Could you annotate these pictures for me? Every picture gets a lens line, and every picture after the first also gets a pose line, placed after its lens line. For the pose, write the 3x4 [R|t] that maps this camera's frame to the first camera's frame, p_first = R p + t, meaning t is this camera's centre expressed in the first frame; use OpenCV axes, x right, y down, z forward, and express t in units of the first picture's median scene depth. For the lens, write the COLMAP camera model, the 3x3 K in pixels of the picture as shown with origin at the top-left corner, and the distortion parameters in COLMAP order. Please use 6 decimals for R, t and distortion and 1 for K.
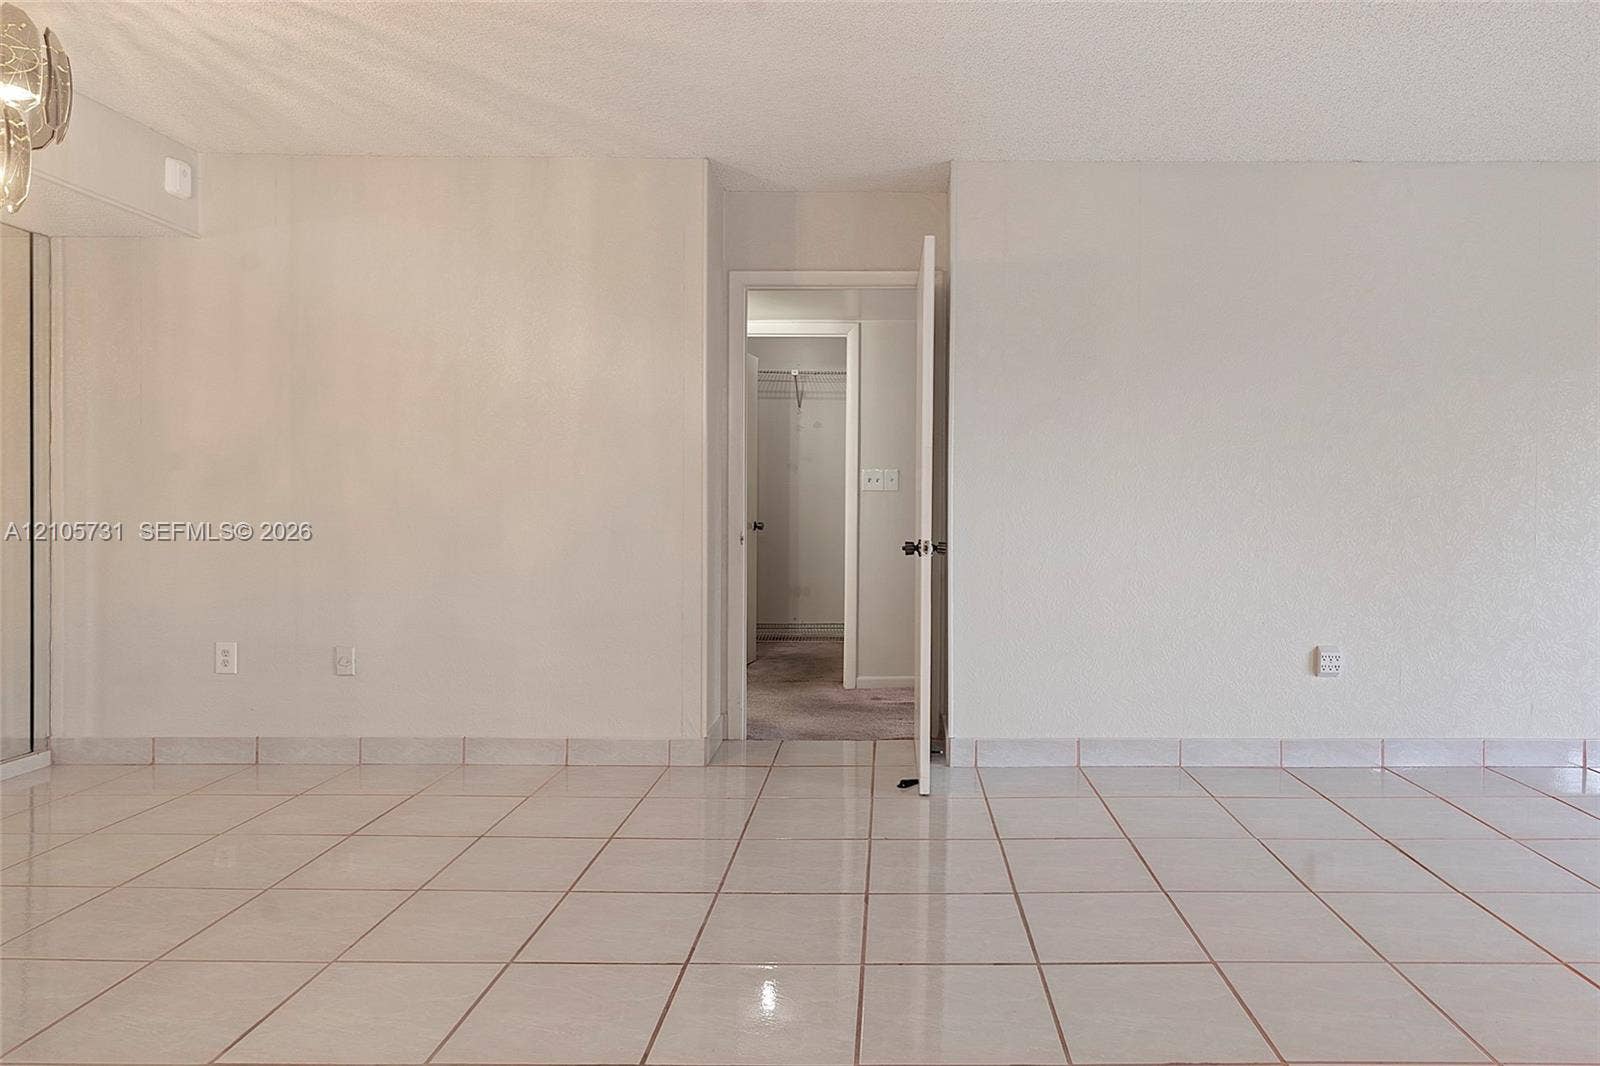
lens RADIAL K [[883.5, 0, 800.0], [0, 883.5, 533.0], [0, 0, 1]] dist [-0.001389, -0.000651]
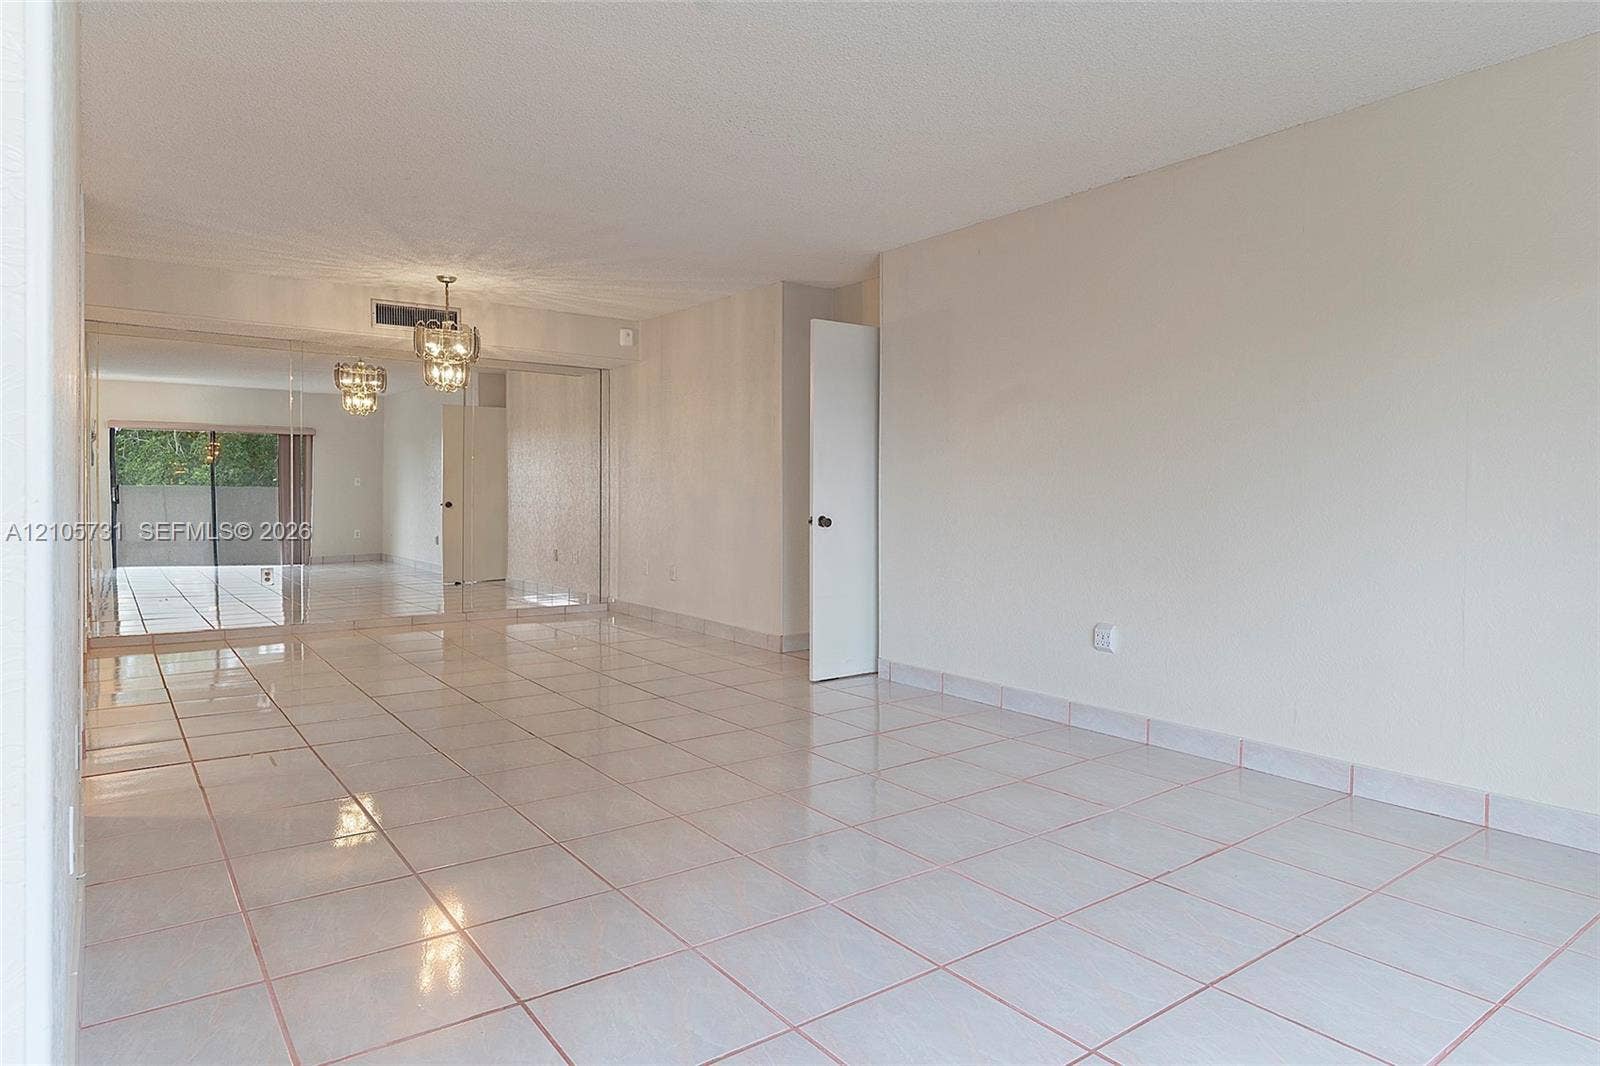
lens RADIAL K [[883.5, 0, 800.0], [0, 883.5, 533.0], [0, 0, 1]] dist [-0.001389, -0.000651]
pose [[0.615434, 0.039971, -0.787174, 1.179008], [-0.038135, 0.999054, 0.020915, 0.007021], [0.787265, 0.017147, 0.616376, 0.022763]]
